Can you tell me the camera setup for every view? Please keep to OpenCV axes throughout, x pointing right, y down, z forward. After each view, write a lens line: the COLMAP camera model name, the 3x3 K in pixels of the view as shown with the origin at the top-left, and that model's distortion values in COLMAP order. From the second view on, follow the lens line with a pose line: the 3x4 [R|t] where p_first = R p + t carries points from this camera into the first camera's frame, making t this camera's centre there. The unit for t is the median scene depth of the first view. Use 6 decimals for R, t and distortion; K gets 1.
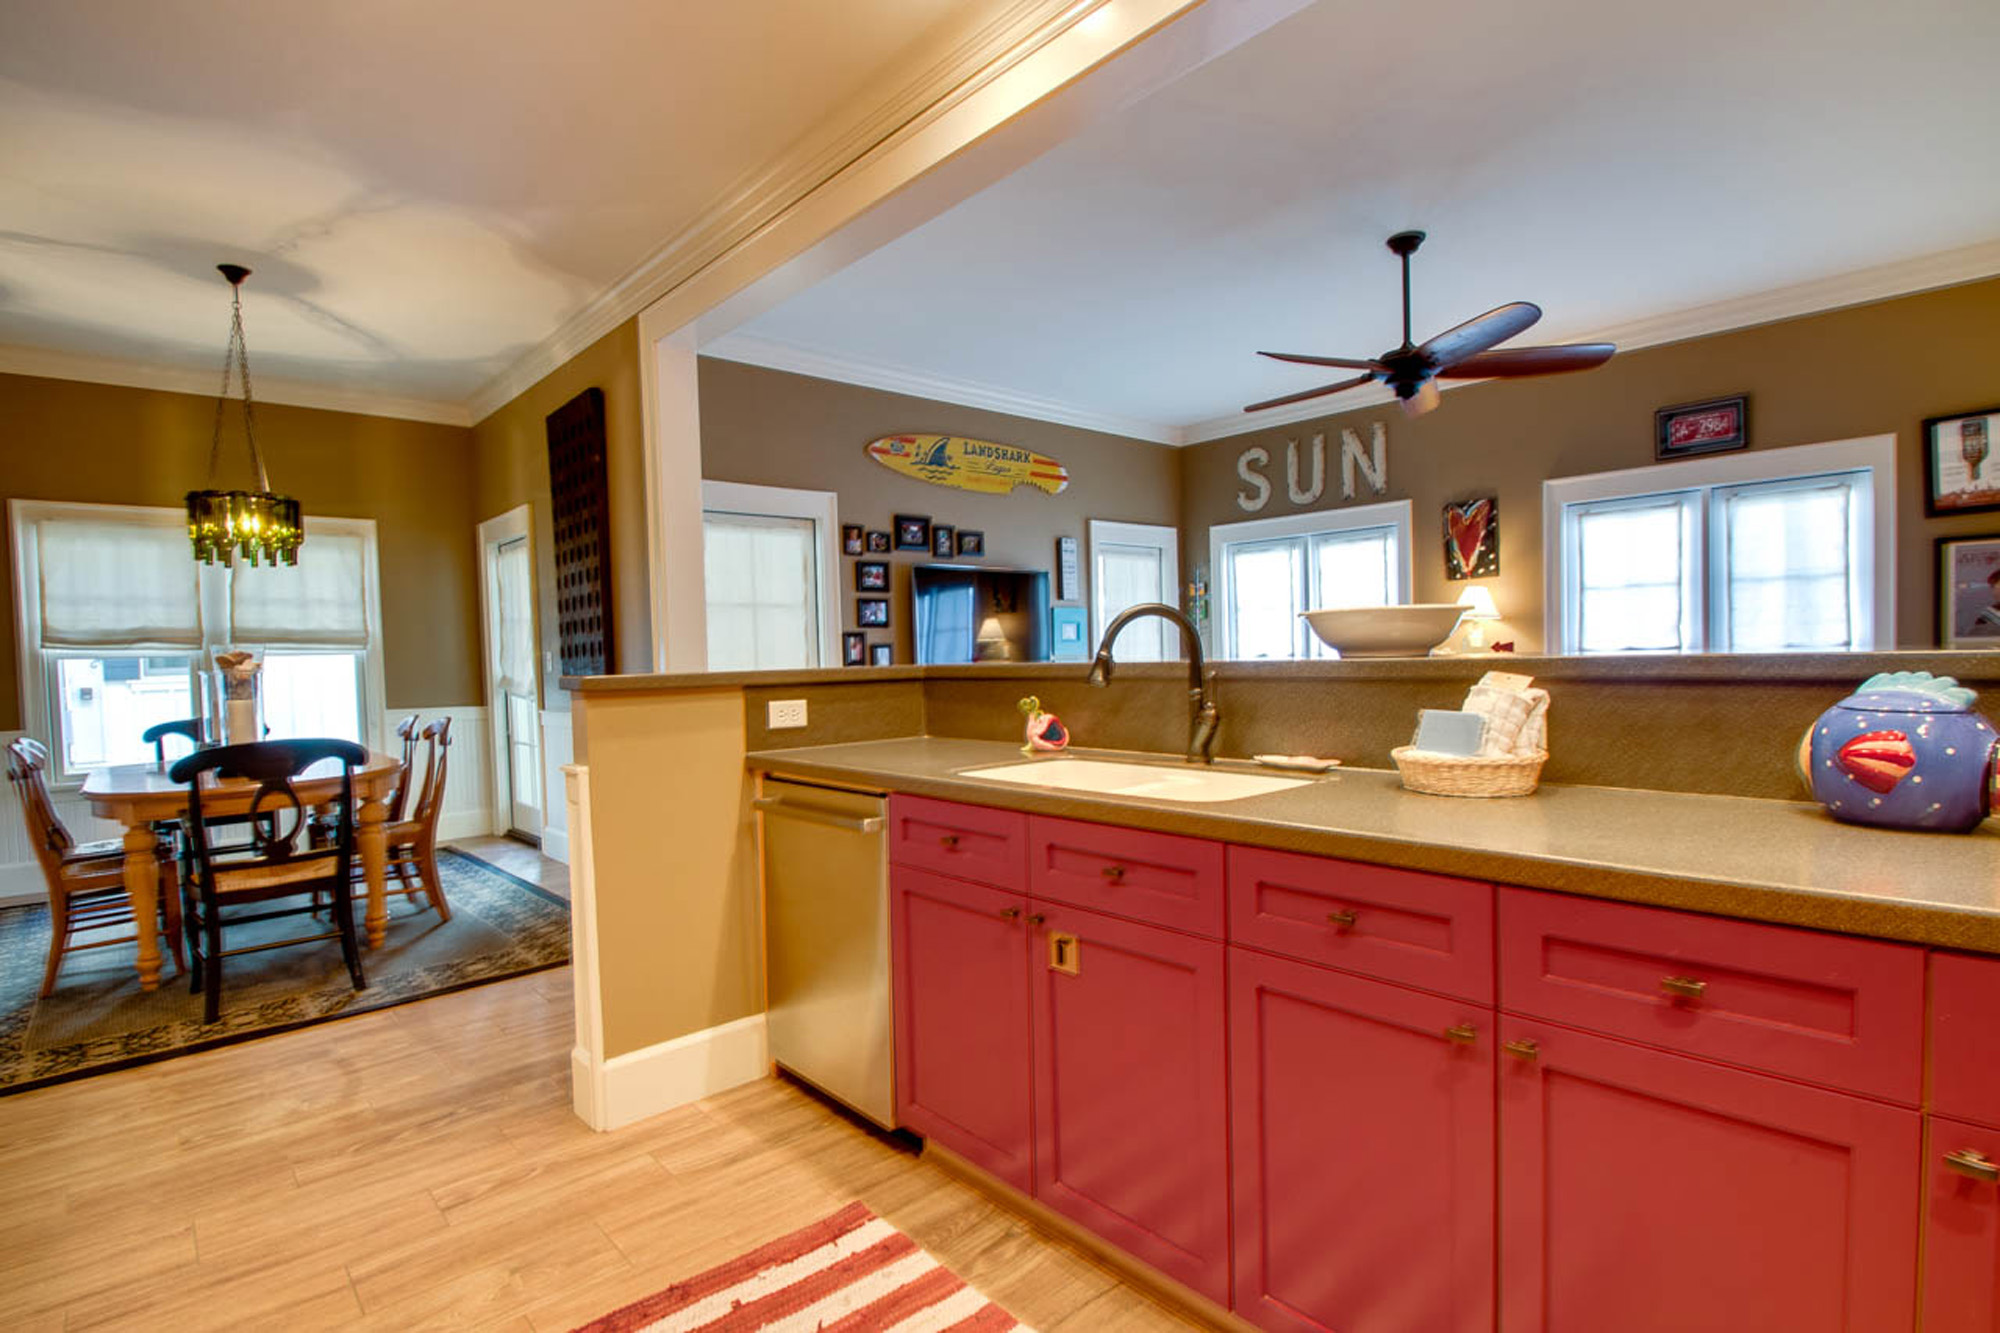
lens RADIAL K [[970.5, 0, 1001.6], [0, 970.5, 684.7], [0, 0, 1]] dist [-0.007536, -0.005189]
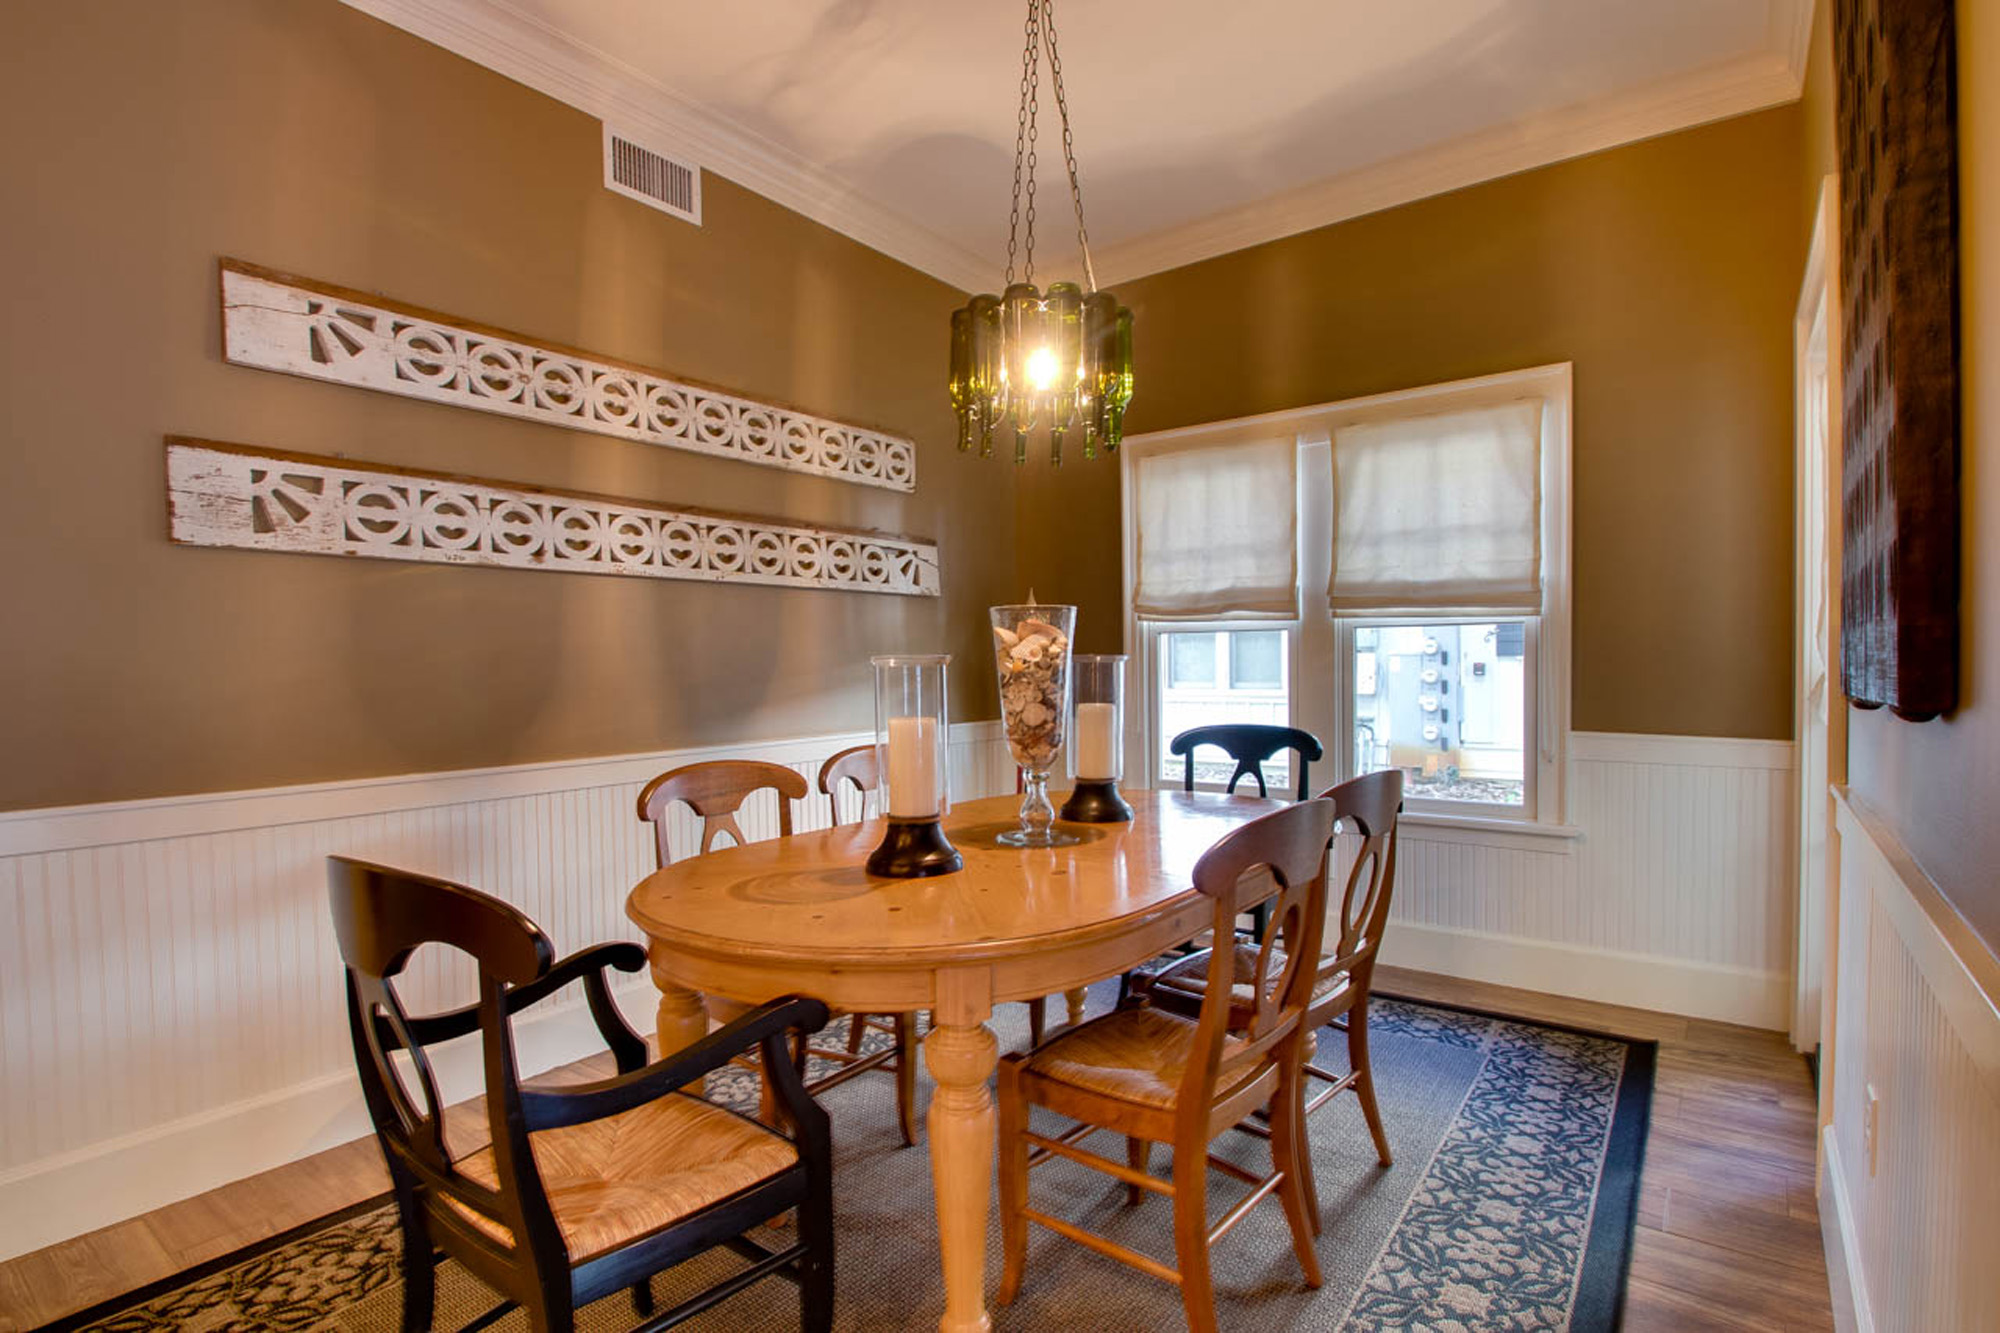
lens RADIAL K [[970.5, 0, 1000.2], [0, 970.5, 679.5], [0, 0, 1]] dist [-0.007536, -0.005189]
pose [[0.208235, 0.043135, -0.977127, -0.211127], [-0.019190, 0.999015, 0.040012, -0.016985], [0.977891, 0.010419, 0.208857, 0.629460]]
